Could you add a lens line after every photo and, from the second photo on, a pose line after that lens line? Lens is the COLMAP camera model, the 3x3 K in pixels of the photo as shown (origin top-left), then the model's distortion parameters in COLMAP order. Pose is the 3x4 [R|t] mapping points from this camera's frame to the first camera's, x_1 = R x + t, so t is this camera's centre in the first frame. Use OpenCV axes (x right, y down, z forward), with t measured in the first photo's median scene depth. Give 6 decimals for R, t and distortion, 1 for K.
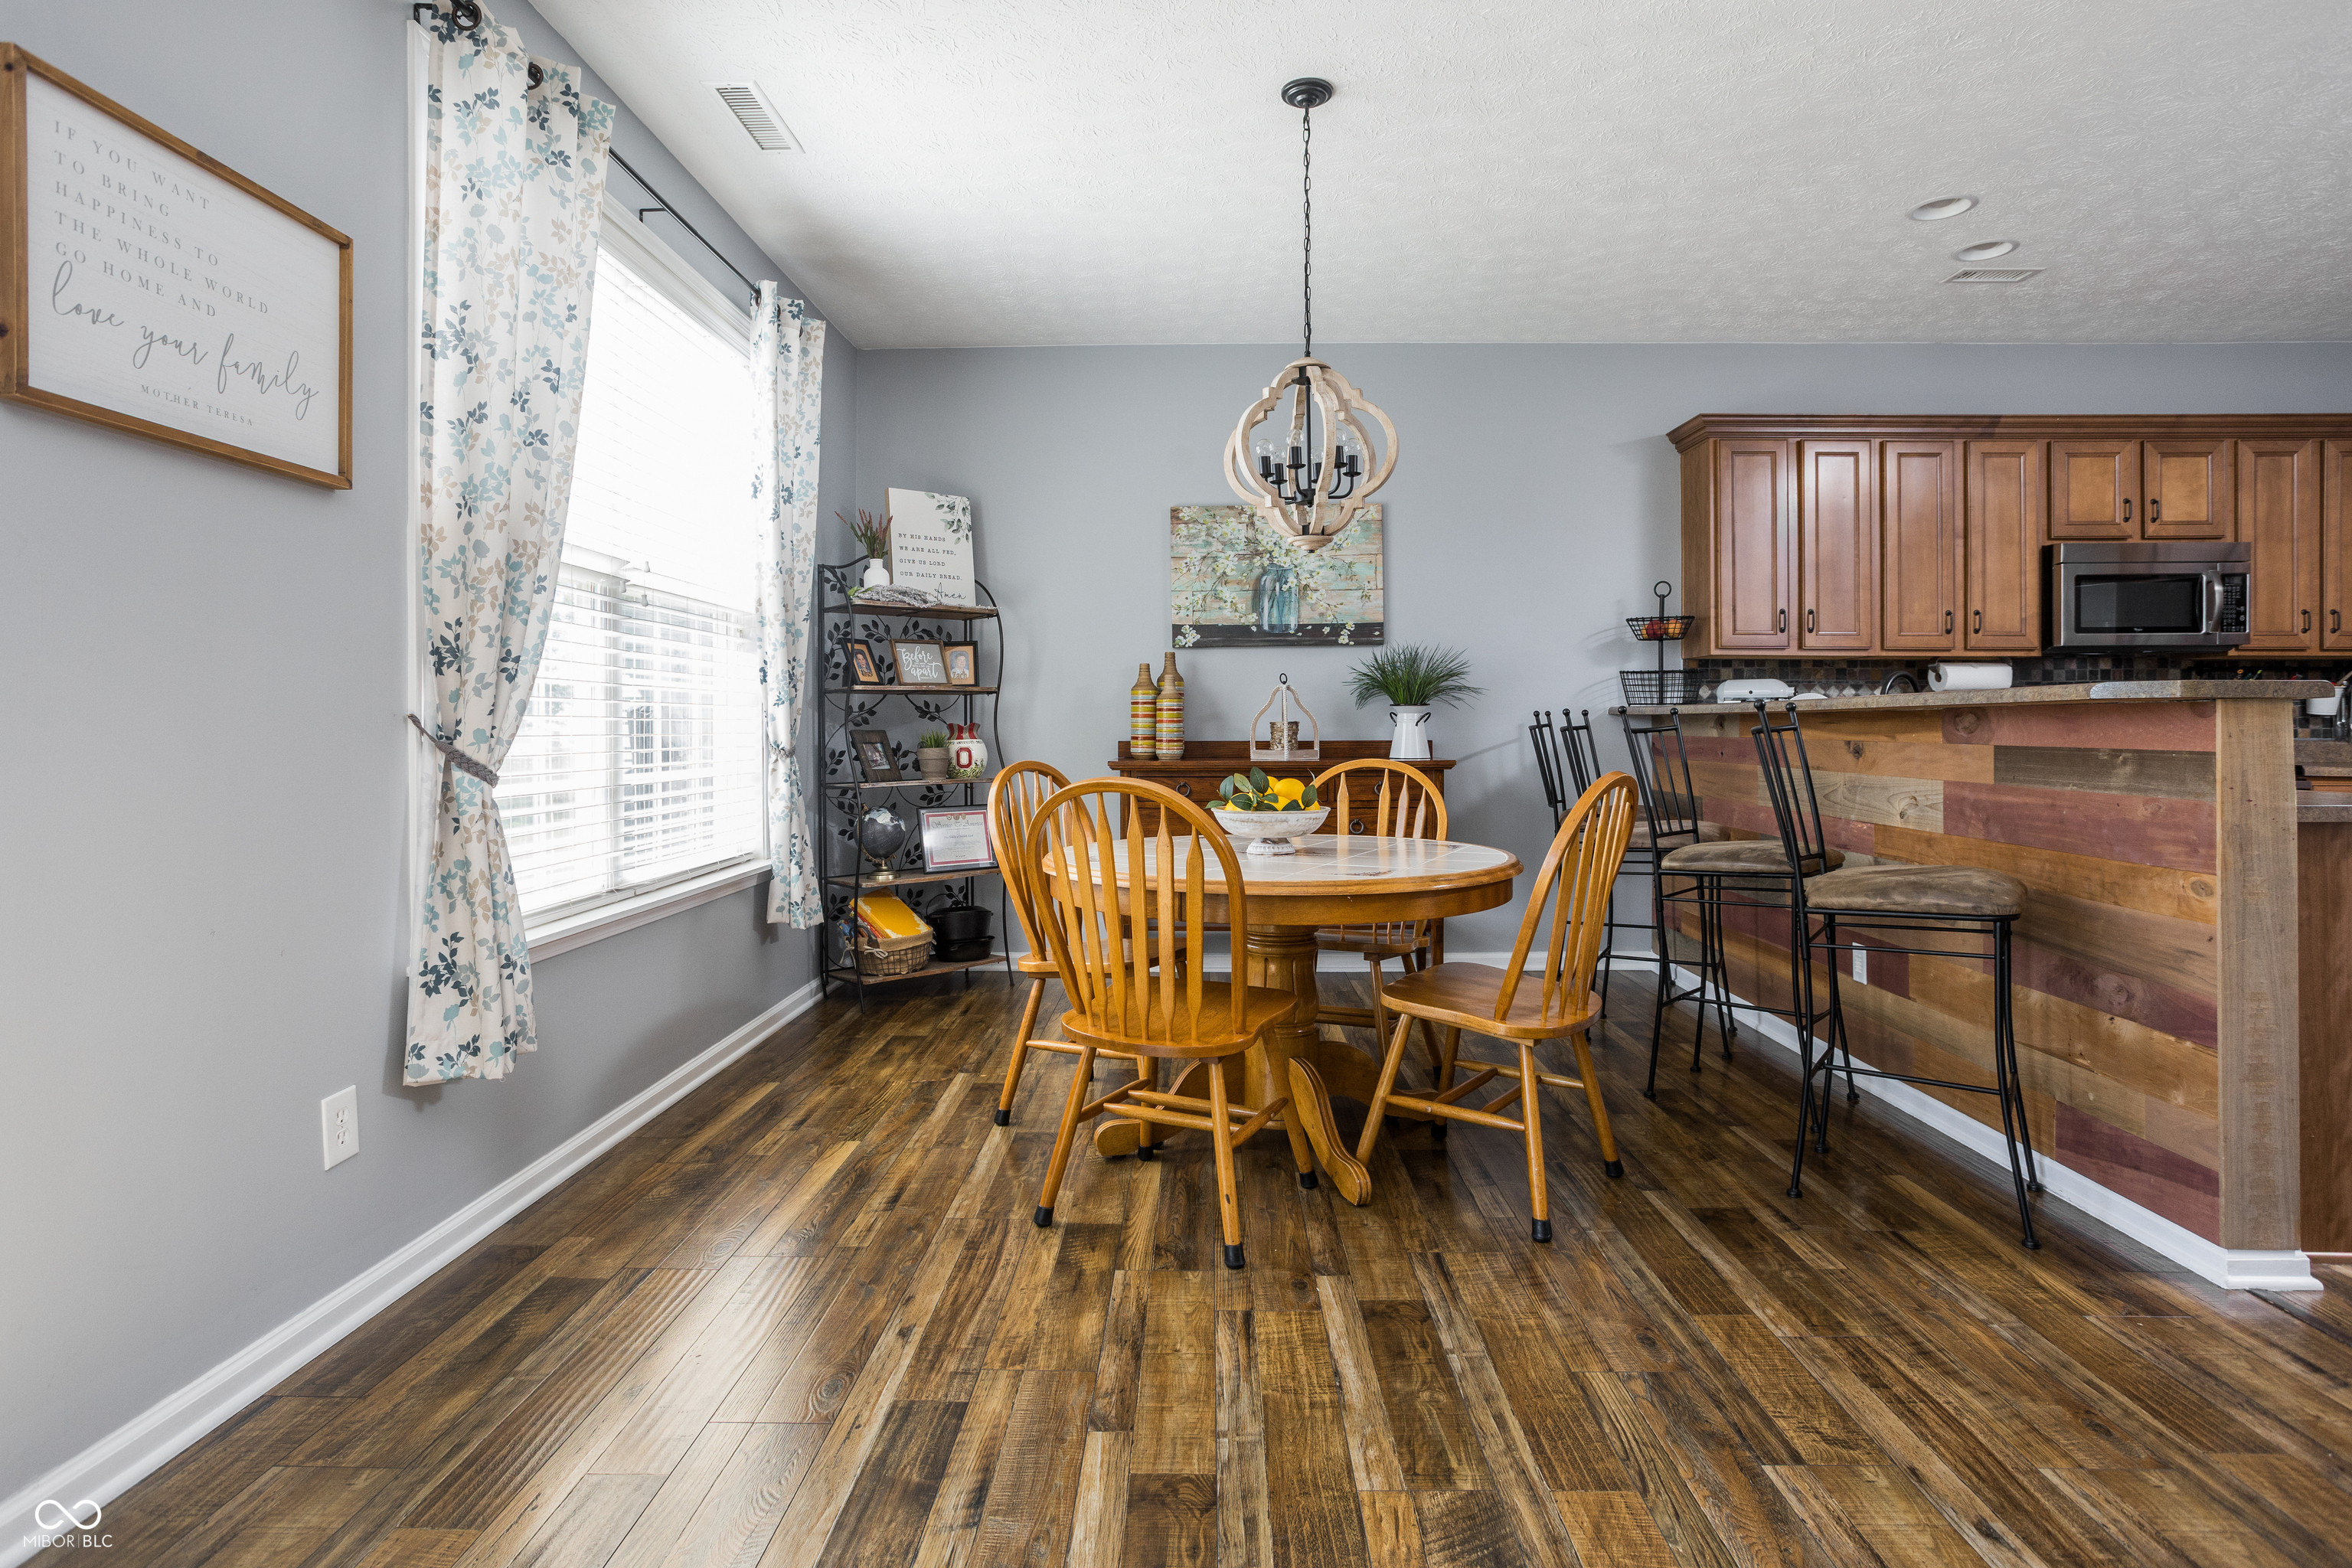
lens RADIAL K [[1215.2, 0, 1163.3], [0, 1215.2, 725.4], [0, 0, 1]] dist [-0.054028, 0.029920]
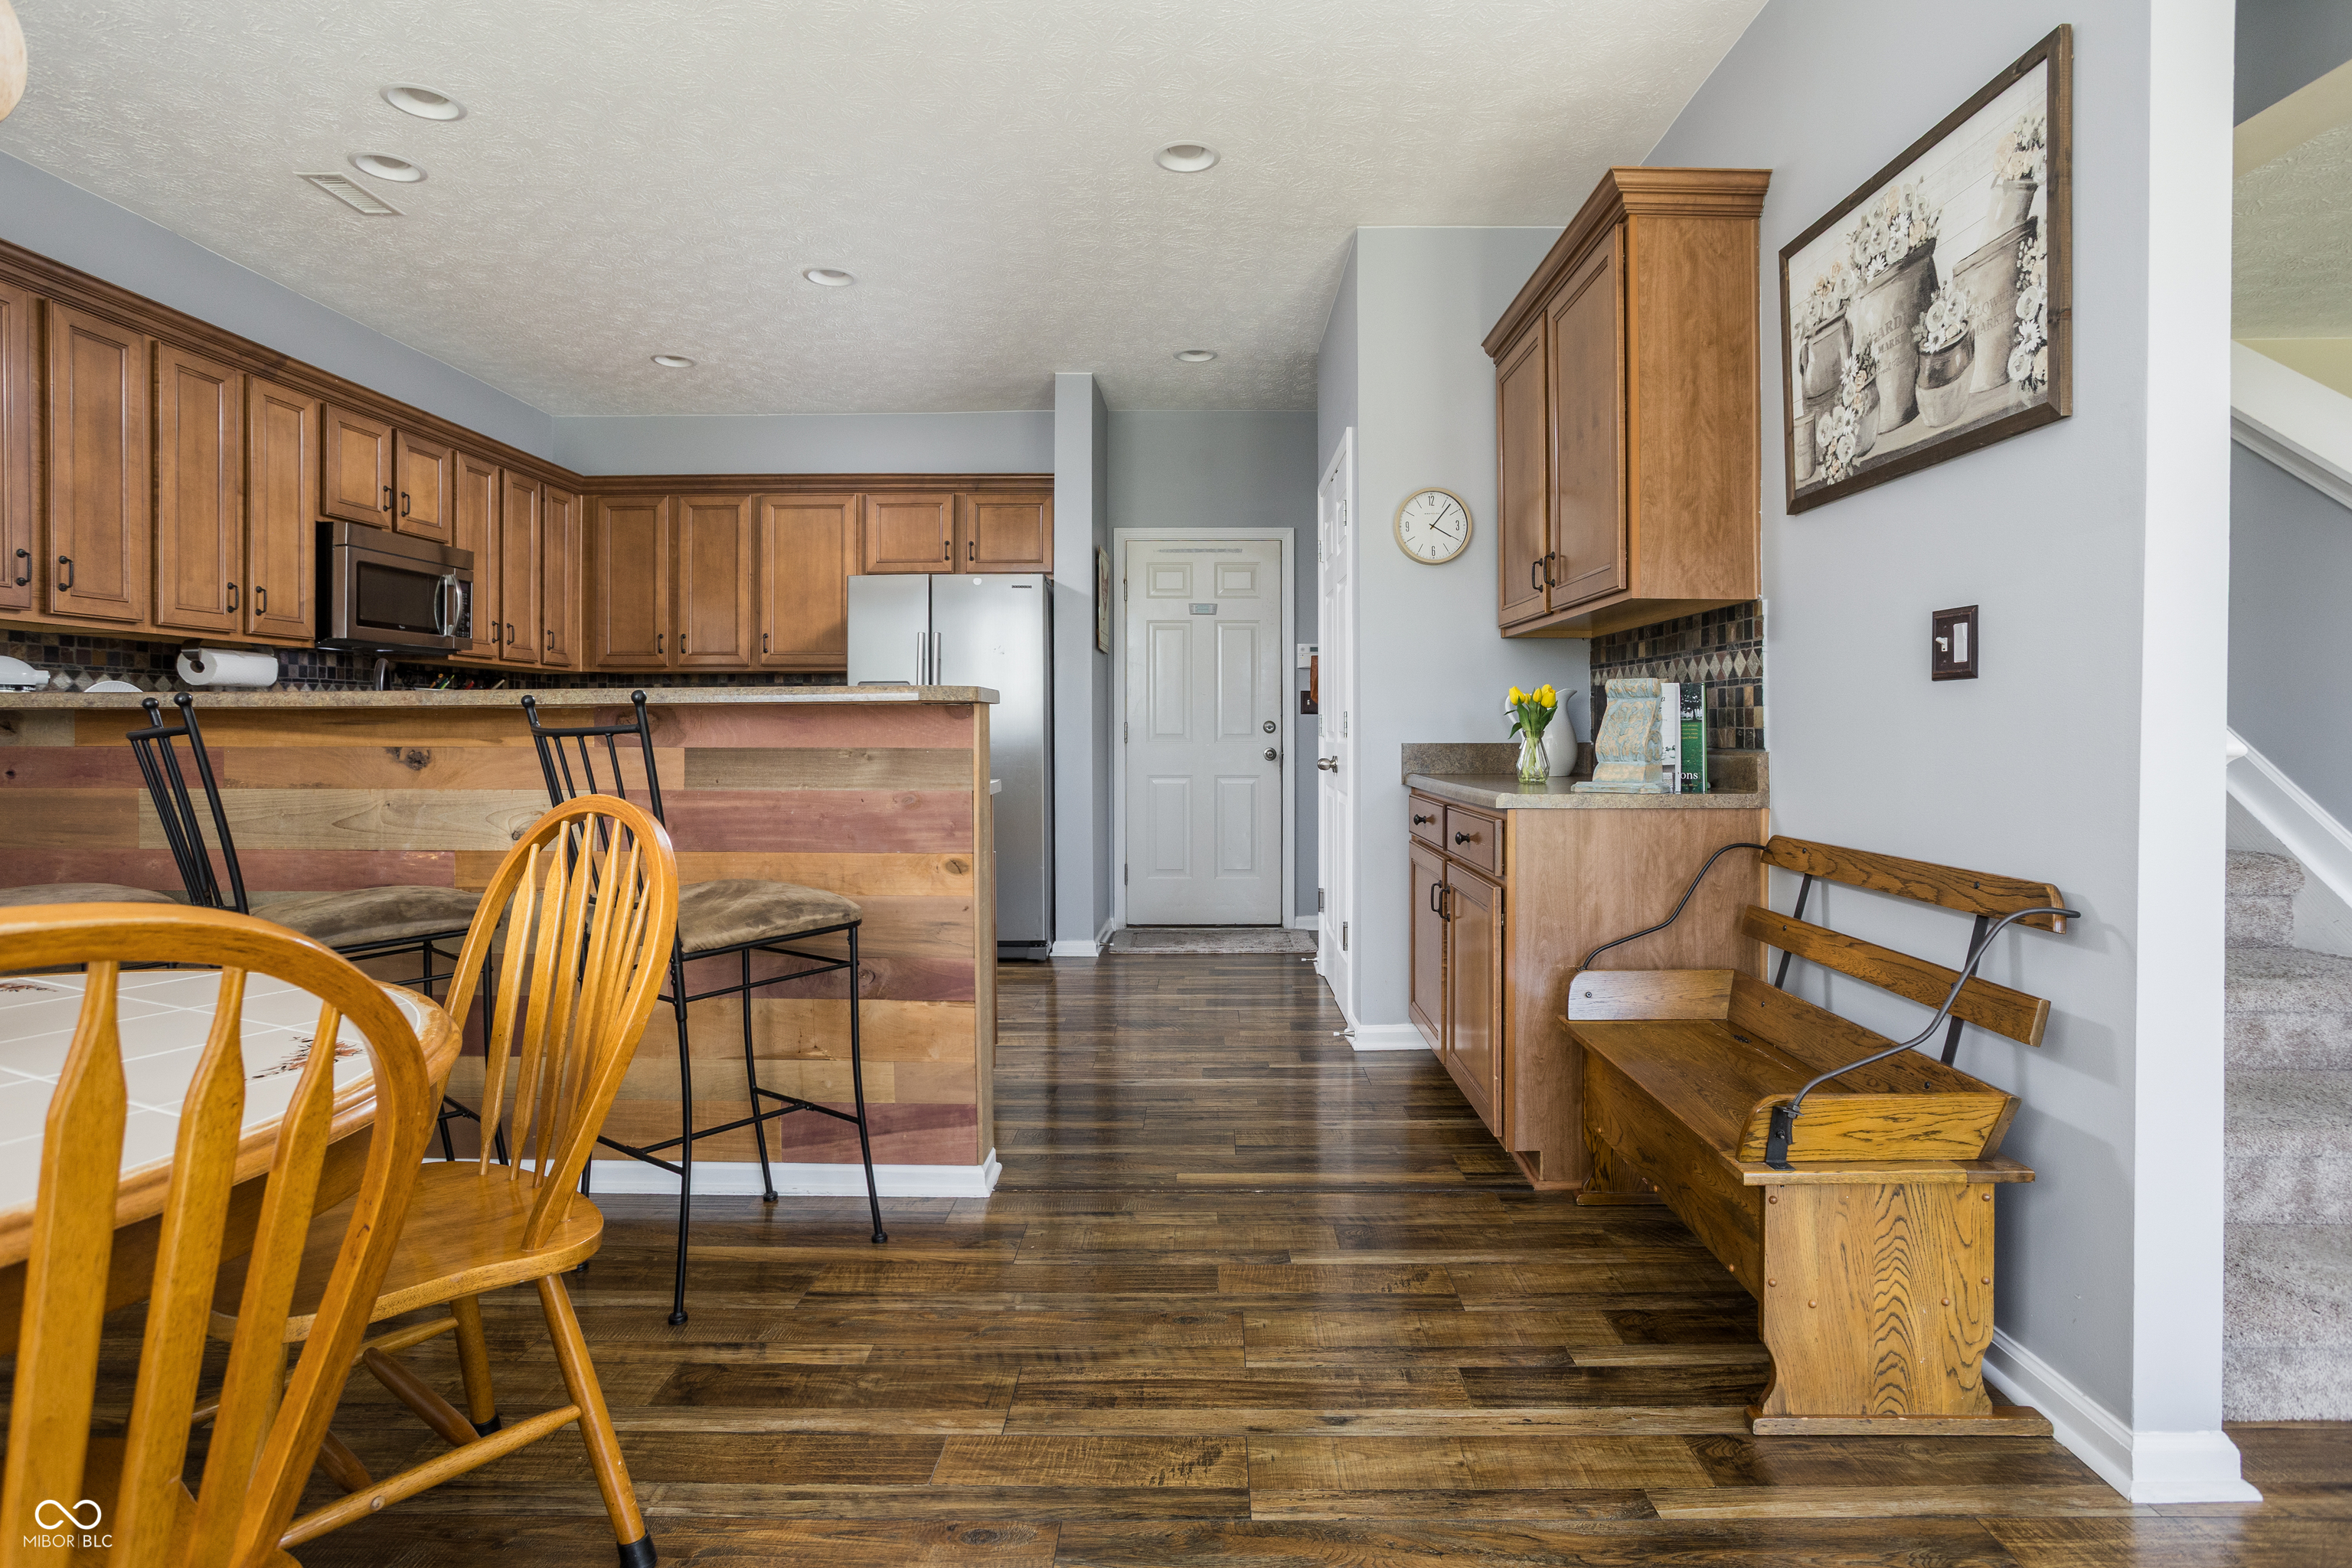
lens RADIAL K [[1220.1, 0, 1216.8], [0, 1220.1, 733.8], [0, 0, 1]] dist [-0.056033, 0.031252]
pose [[-0.030645, -0.004036, 0.999522, -0.212075], [0.001981, 0.999990, 0.004099, 0.002400], [-0.999528, 0.002105, -0.030637, 0.521537]]
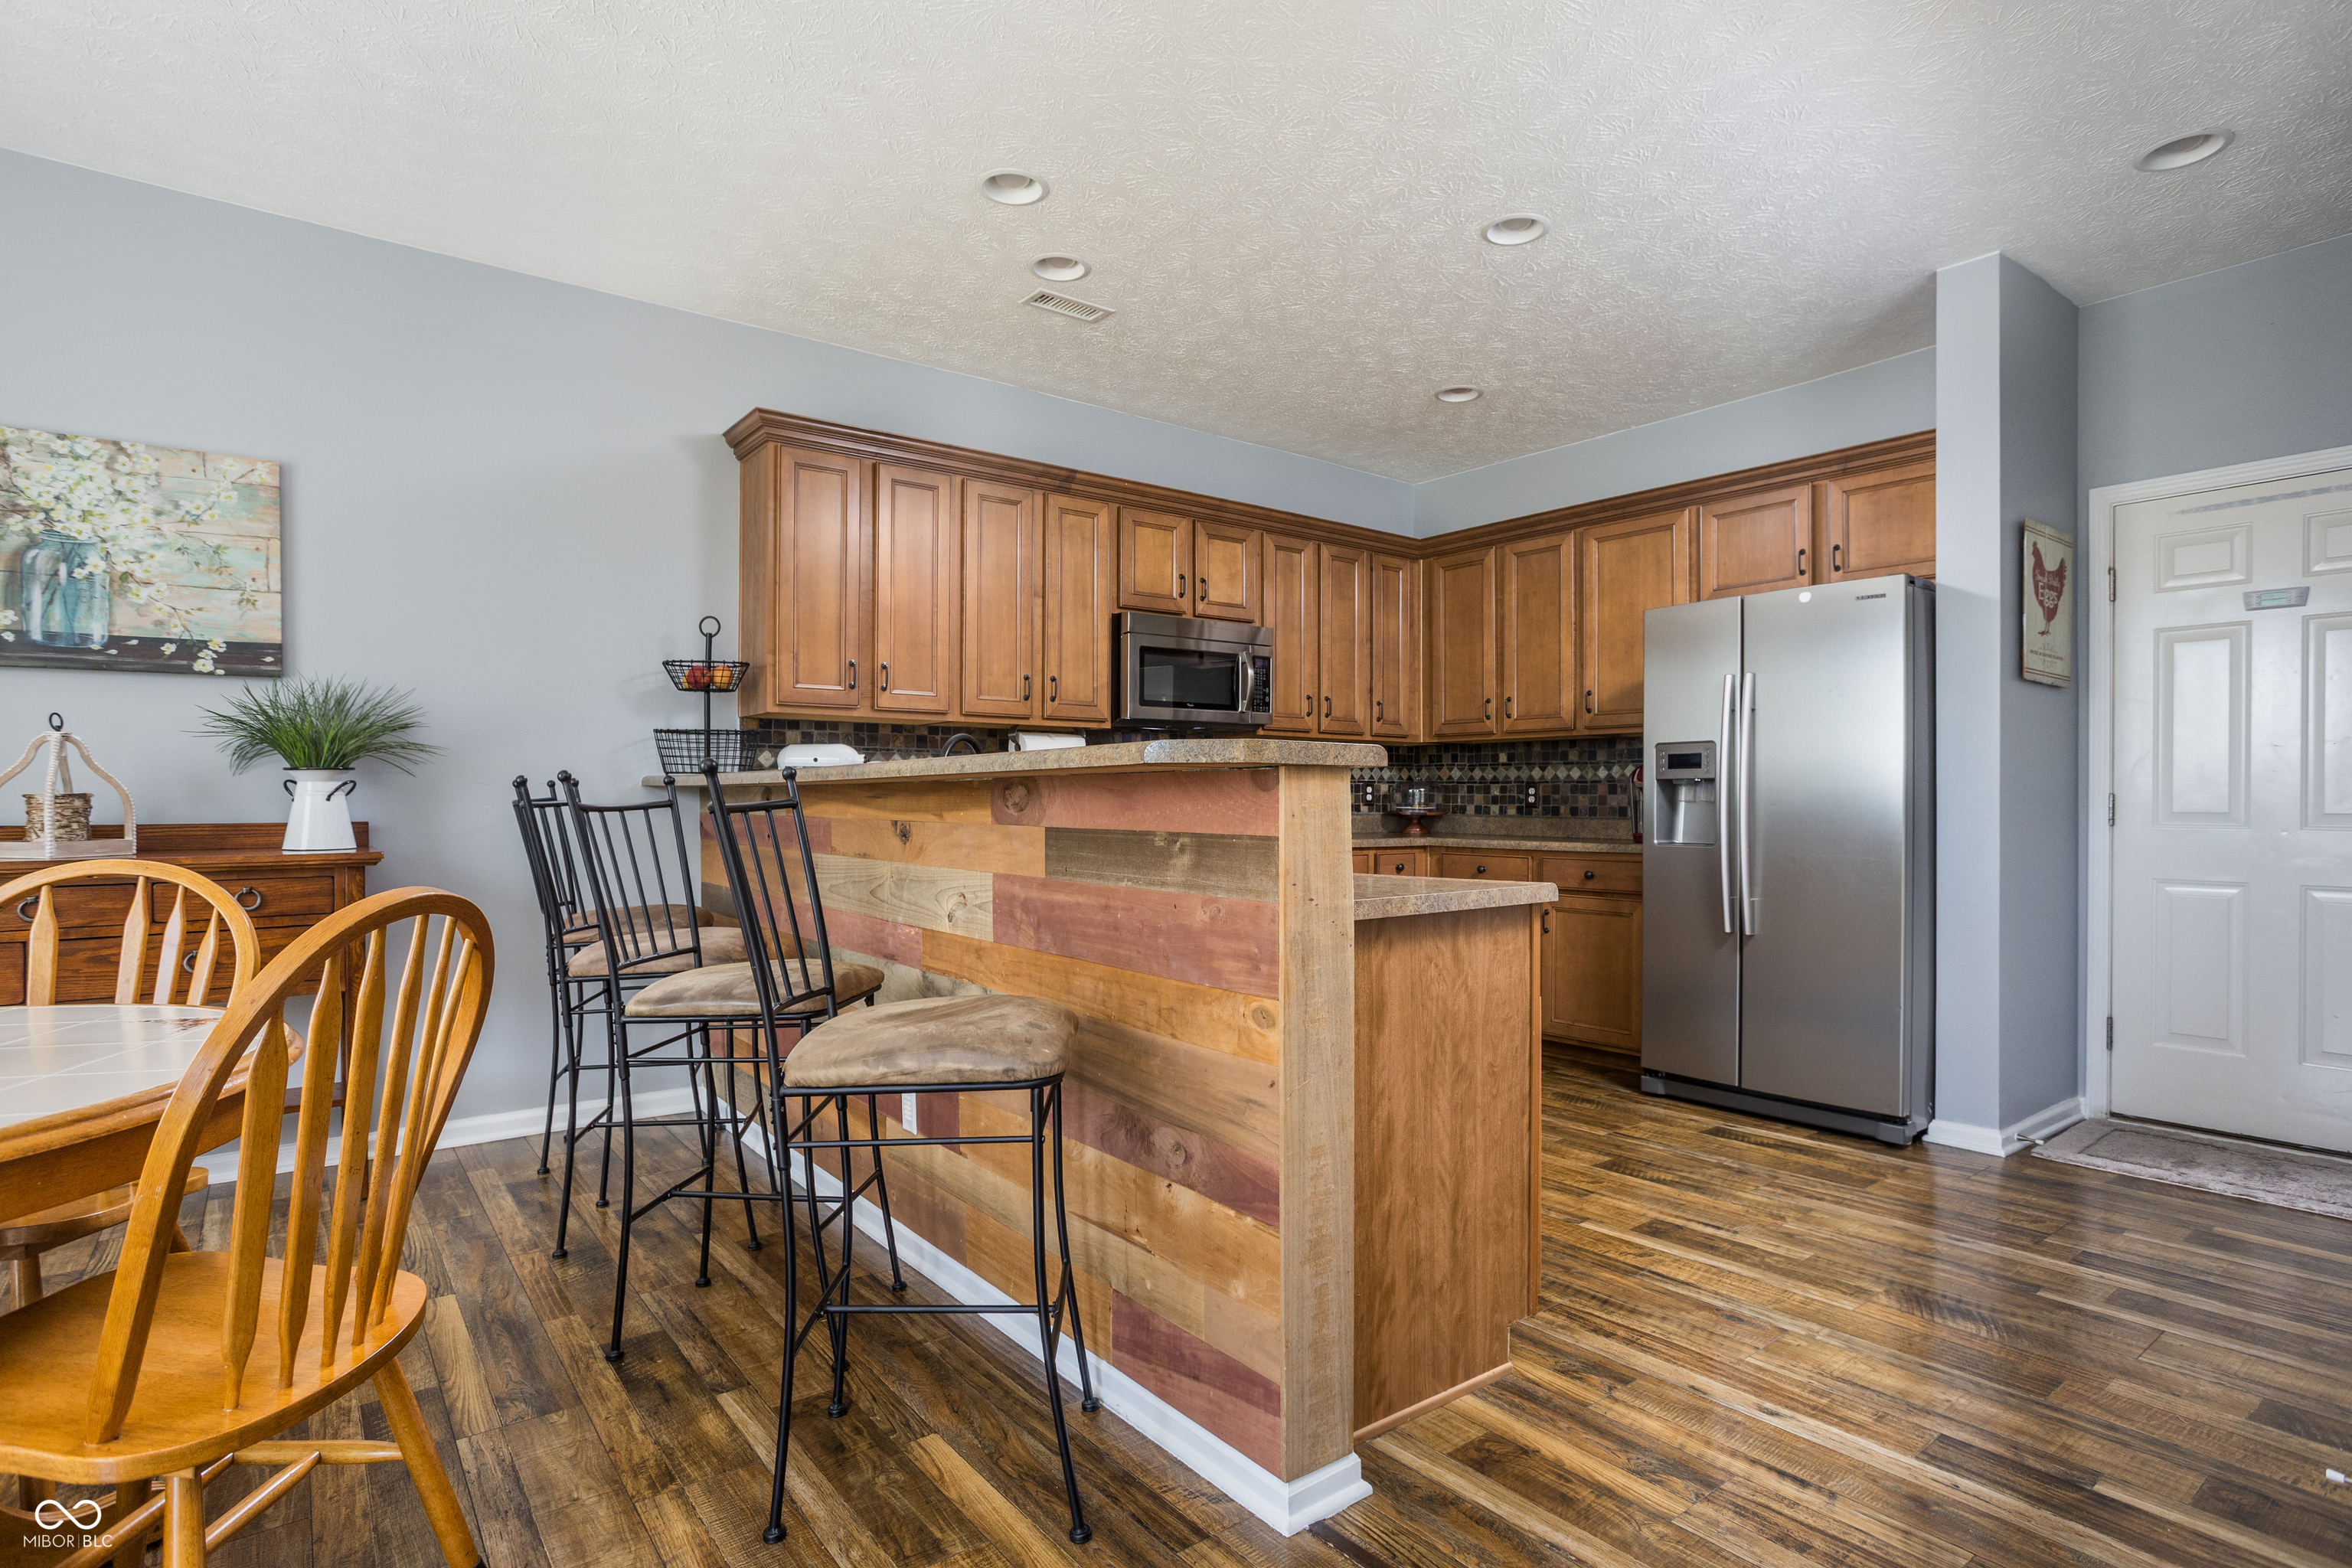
lens RADIAL K [[1202.5, 0, 1184.4], [0, 1202.5, 813.7], [0, 0, 1]] dist [-0.057136, 0.029912]
pose [[0.773873, -0.006427, 0.633309, 0.235685], [-0.001179, 0.999932, 0.011589, -0.000687], [-0.633340, -0.009715, 0.773813, 0.294439]]
